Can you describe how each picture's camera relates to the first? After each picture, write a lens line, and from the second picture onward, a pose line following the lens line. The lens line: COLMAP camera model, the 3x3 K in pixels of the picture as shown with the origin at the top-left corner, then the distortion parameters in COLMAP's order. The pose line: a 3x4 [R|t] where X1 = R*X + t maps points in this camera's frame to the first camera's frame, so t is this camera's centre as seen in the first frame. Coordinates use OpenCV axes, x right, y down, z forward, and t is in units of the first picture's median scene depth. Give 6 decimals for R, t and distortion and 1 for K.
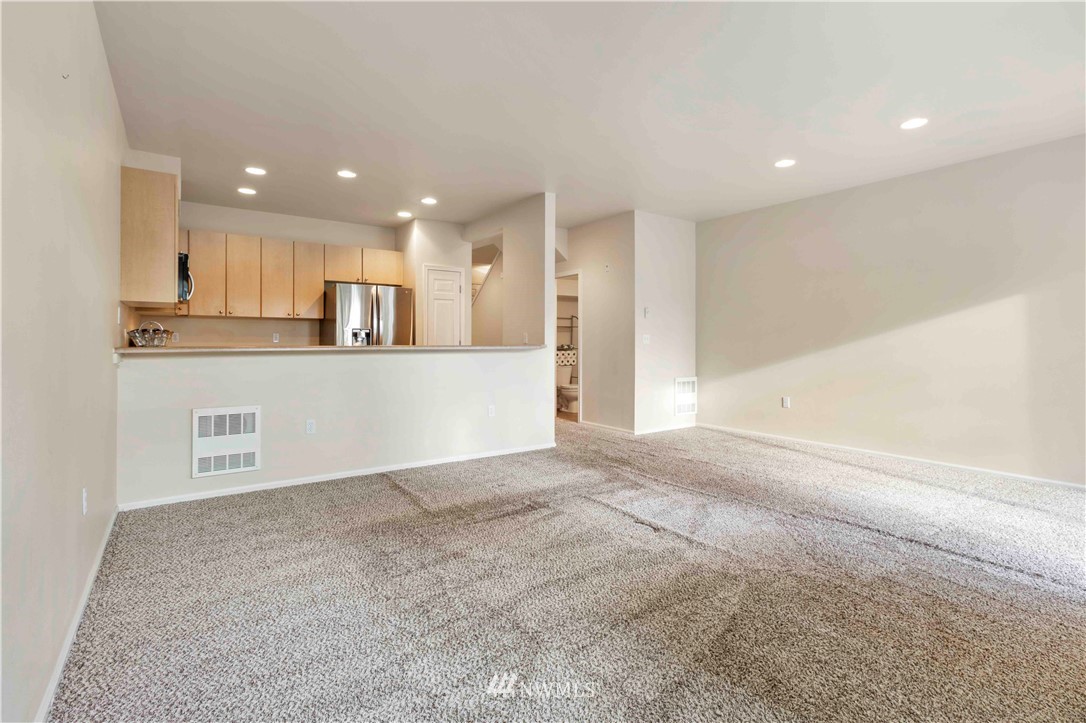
lens RADIAL K [[507.0, 0, 546.7], [0, 507.0, 348.5], [0, 0, 1]] dist [0.004076, 0.000689]
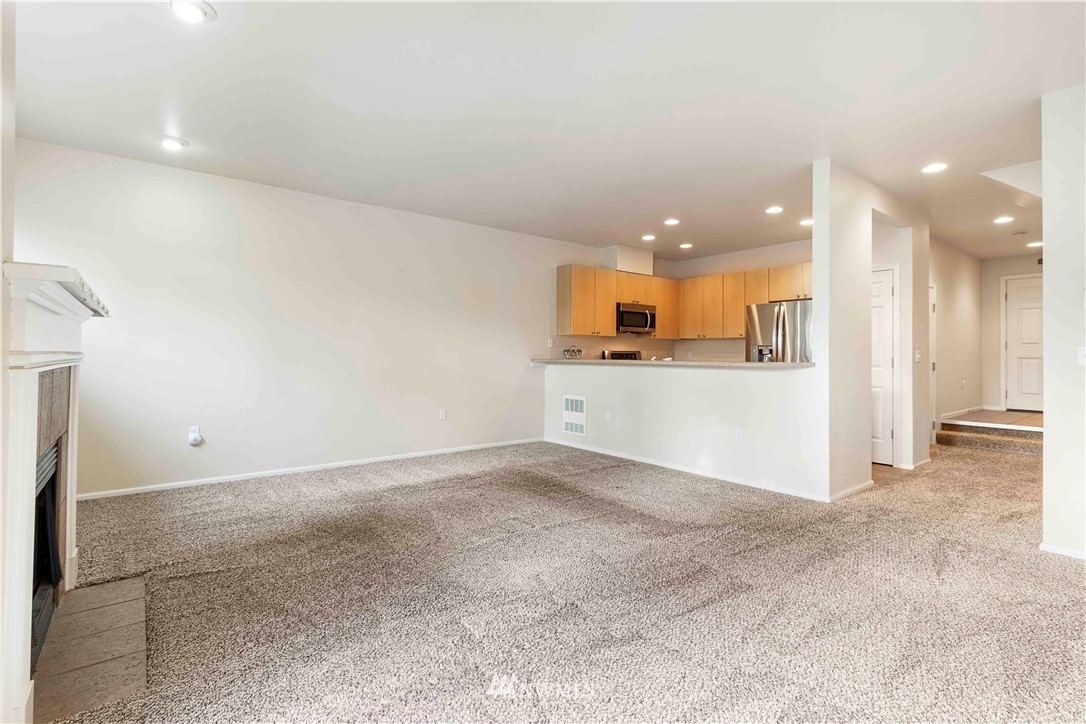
lens RADIAL K [[513.4, 0, 549.6], [0, 513.4, 342.6], [0, 0, 1]] dist [0.000382, 0.000025]
pose [[0.058619, -0.025037, -0.997966, 0.663794], [-0.022261, 0.999404, -0.026381, -0.007819], [0.998032, 0.023762, 0.058027, 0.499099]]
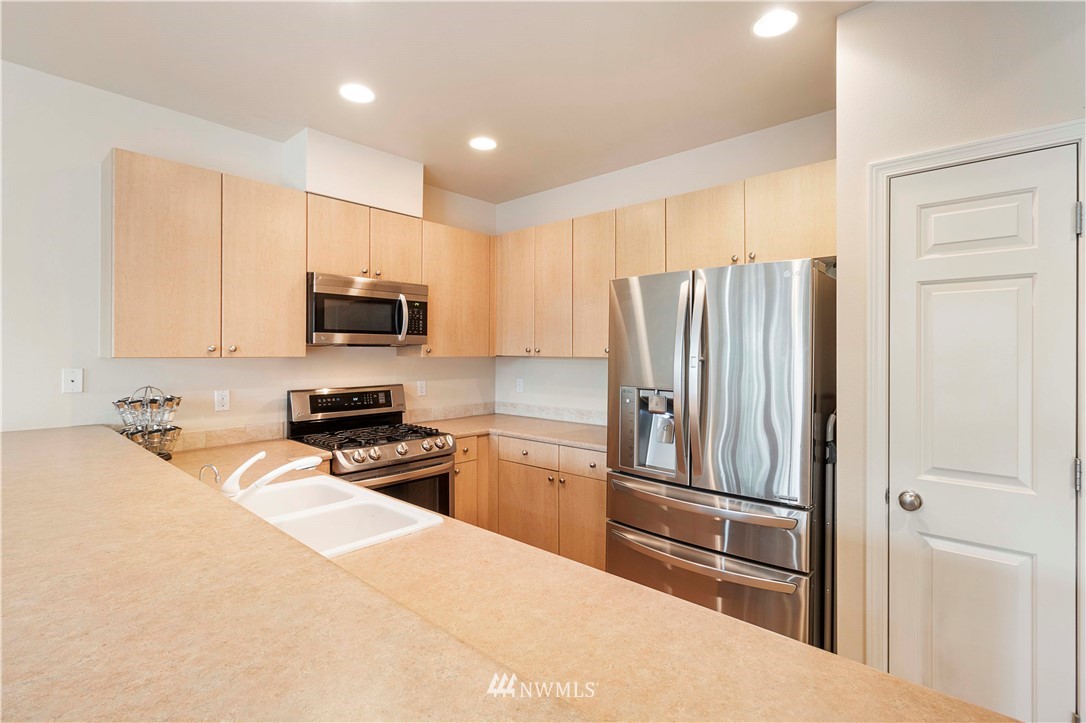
lens RADIAL K [[507.0, 0, 546.7], [0, 507.0, 348.5], [0, 0, 1]] dist [0.004076, 0.000689]
pose [[0.210768, -0.005138, -0.977523, -0.007174], [-0.017492, 0.999806, -0.009026, -0.064551], [0.977380, 0.019001, 0.210637, 0.841991]]
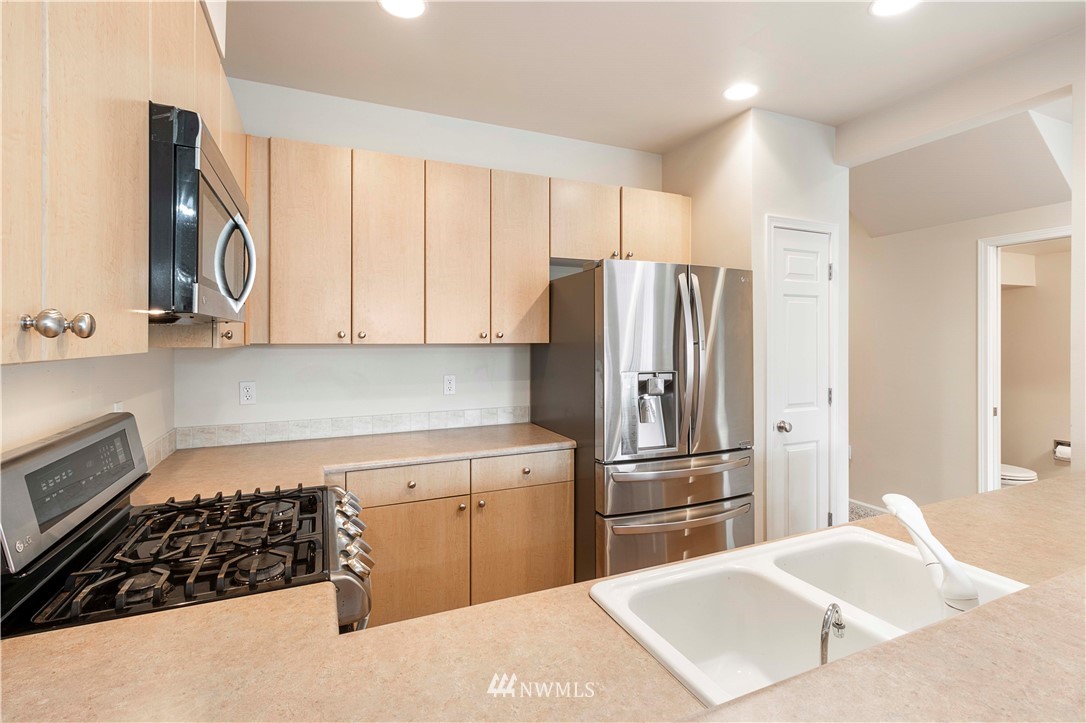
lens RADIAL K [[513.4, 0, 549.6], [0, 513.4, 342.1], [0, 0, 1]] dist [0.000382, 0.000025]
pose [[0.979954, -0.000523, -0.199223, -0.368808], [-0.001720, 0.999937, -0.011087, -0.057668], [0.199216, 0.011207, 0.979892, 0.588212]]
